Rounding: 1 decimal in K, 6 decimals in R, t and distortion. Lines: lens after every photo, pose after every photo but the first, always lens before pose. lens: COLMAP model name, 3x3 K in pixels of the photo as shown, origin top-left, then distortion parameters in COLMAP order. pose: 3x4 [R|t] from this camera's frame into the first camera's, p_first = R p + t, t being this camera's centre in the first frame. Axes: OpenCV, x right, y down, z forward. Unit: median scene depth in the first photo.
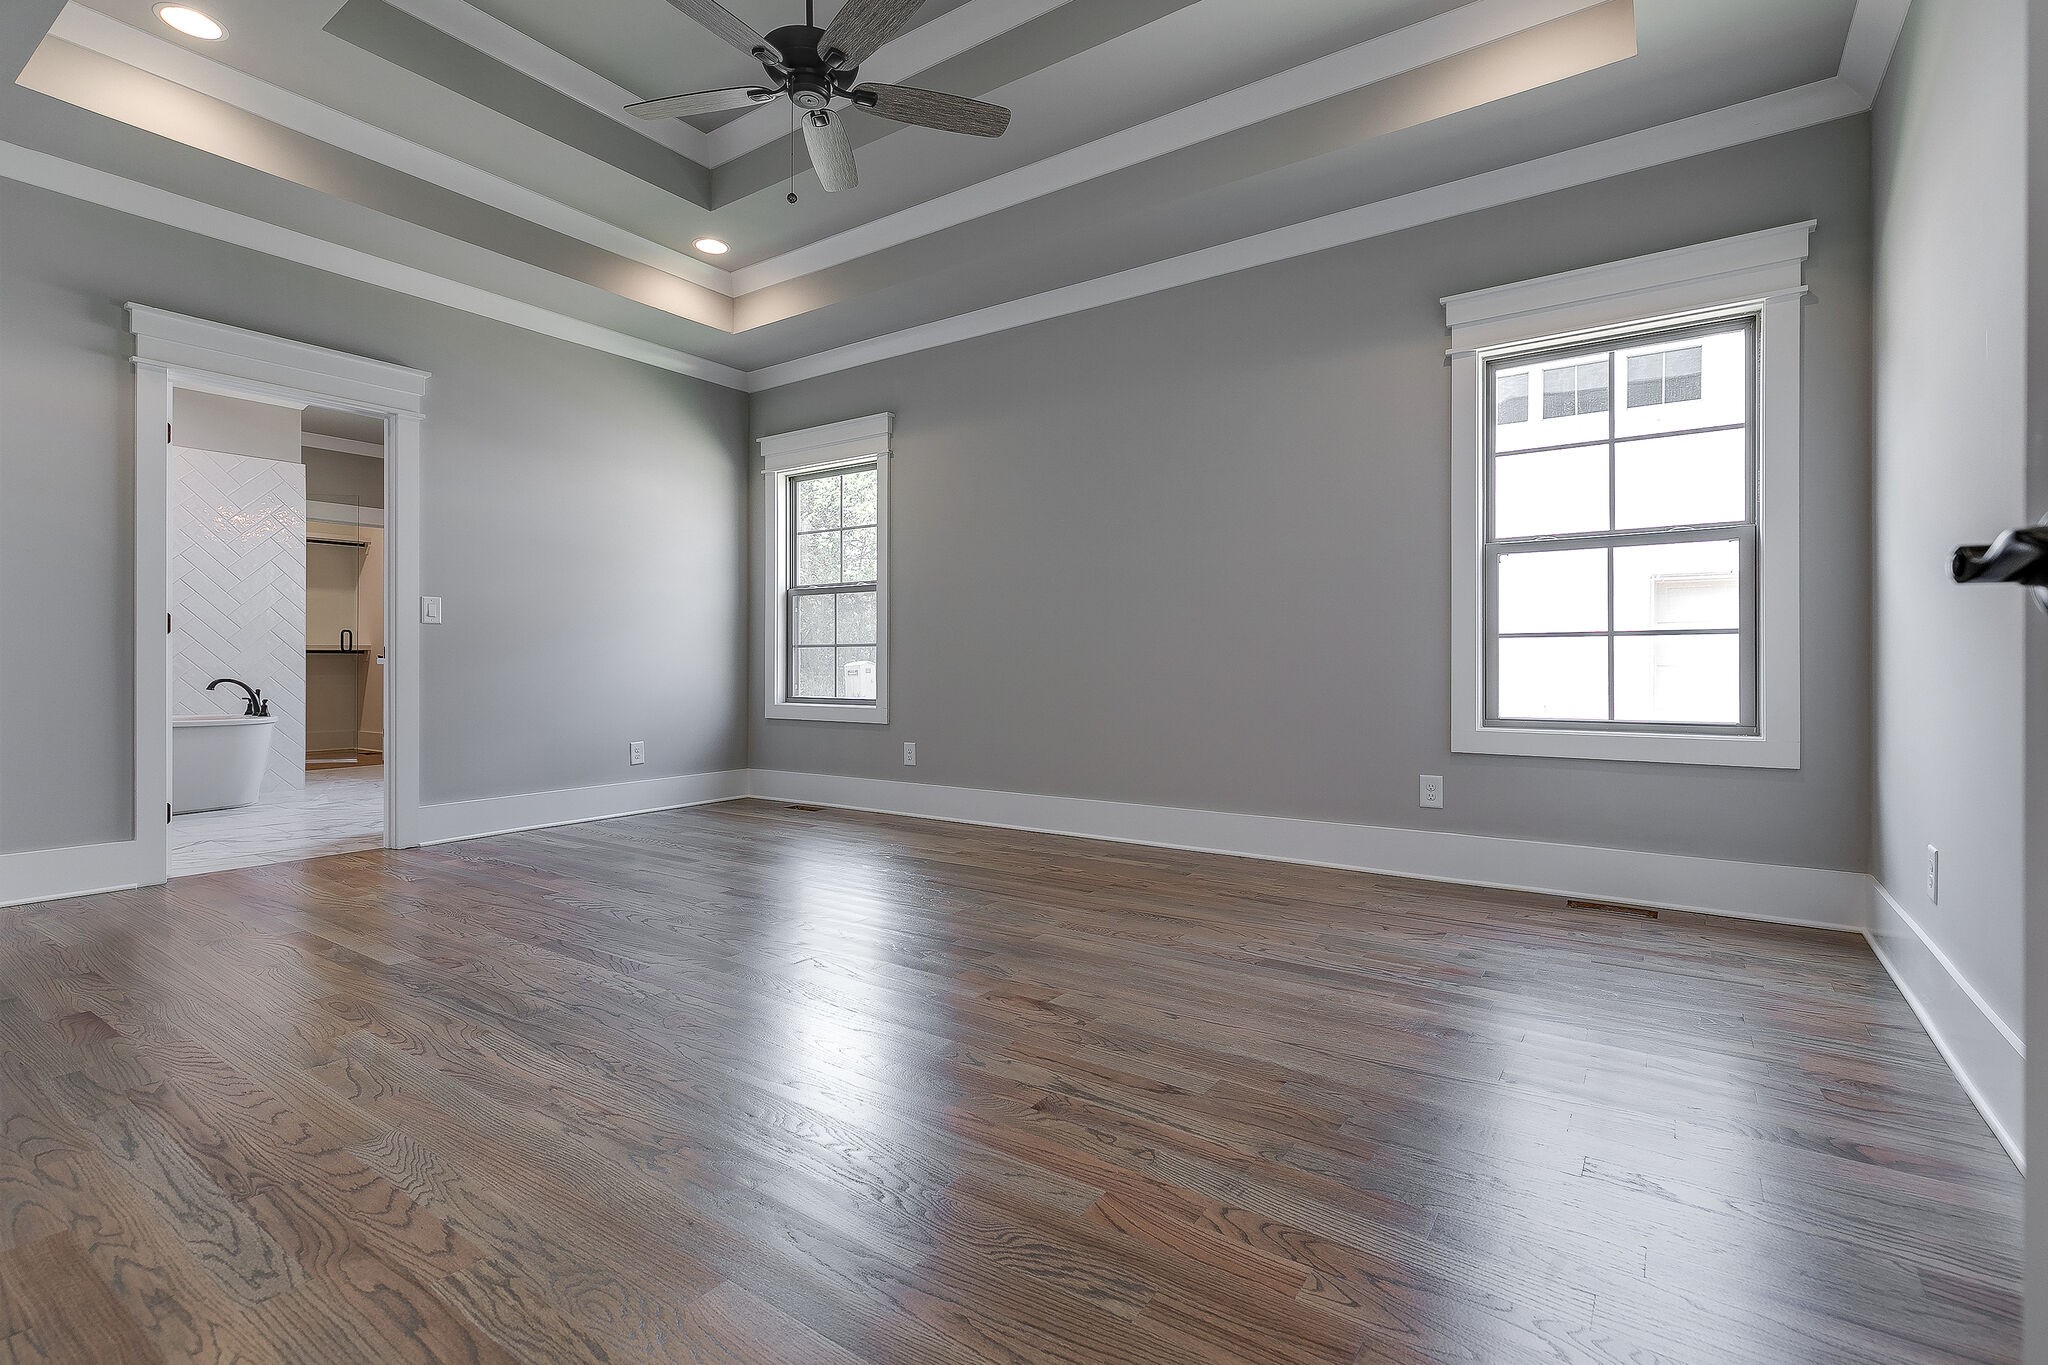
lens RADIAL K [[932.6, 0, 1013.6], [0, 932.6, 677.2], [0, 0, 1]] dist [0.000279, -0.000525]
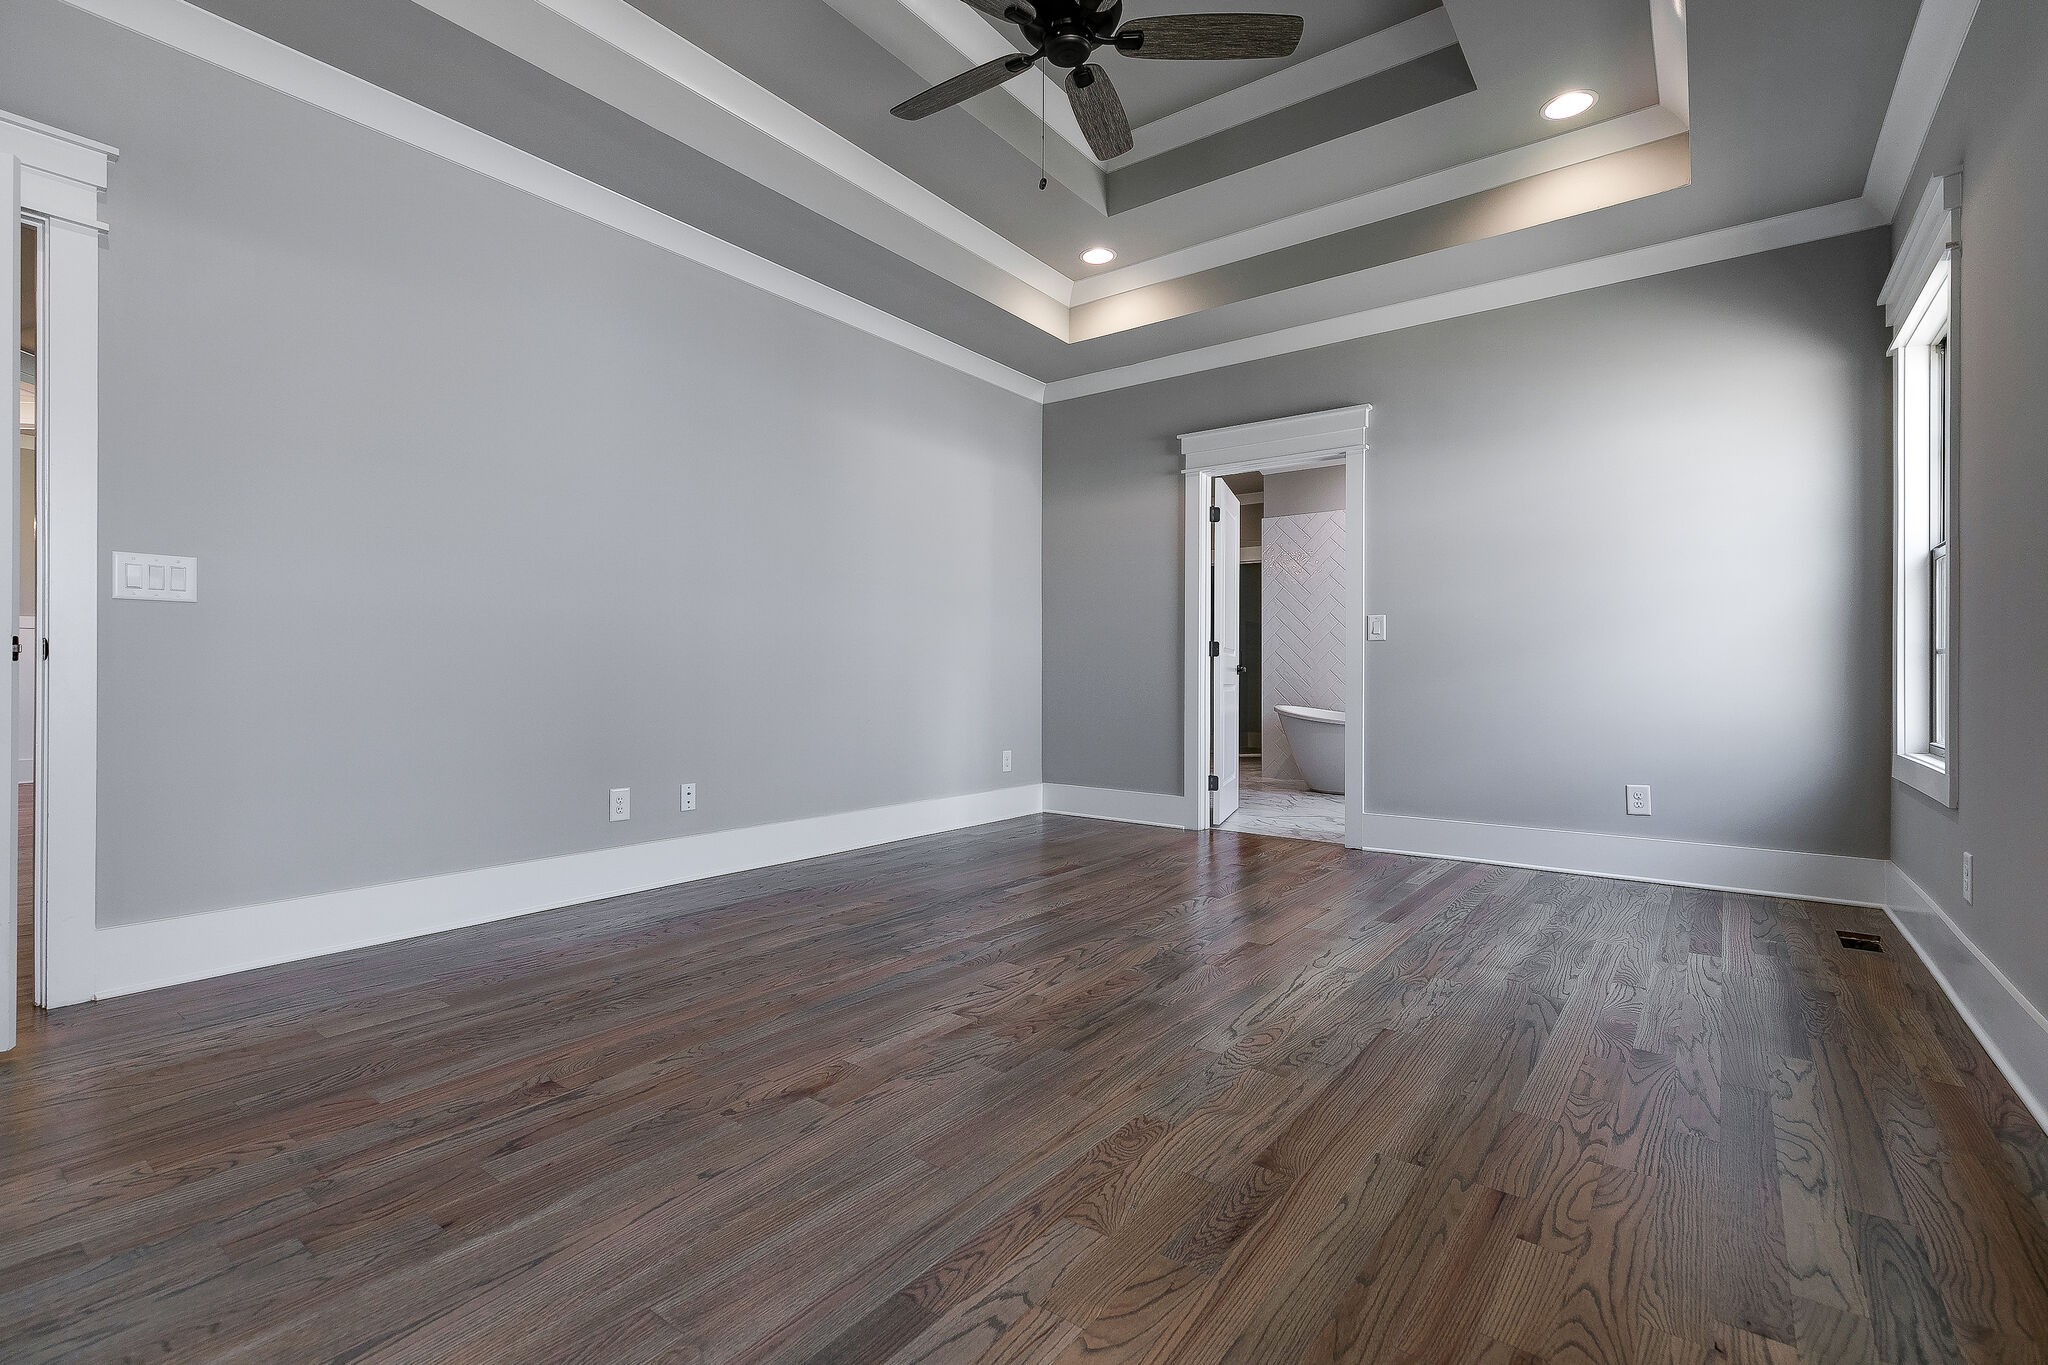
lens RADIAL K [[932.6, 0, 1013.6], [0, 932.6, 677.2], [0, 0, 1]] dist [0.000279, -0.000525]
pose [[-0.028188, 0.002887, -0.999598, 0.799298], [-0.021889, 0.999754, 0.003505, -0.020147], [0.999363, 0.021979, -0.028118, 1.138923]]
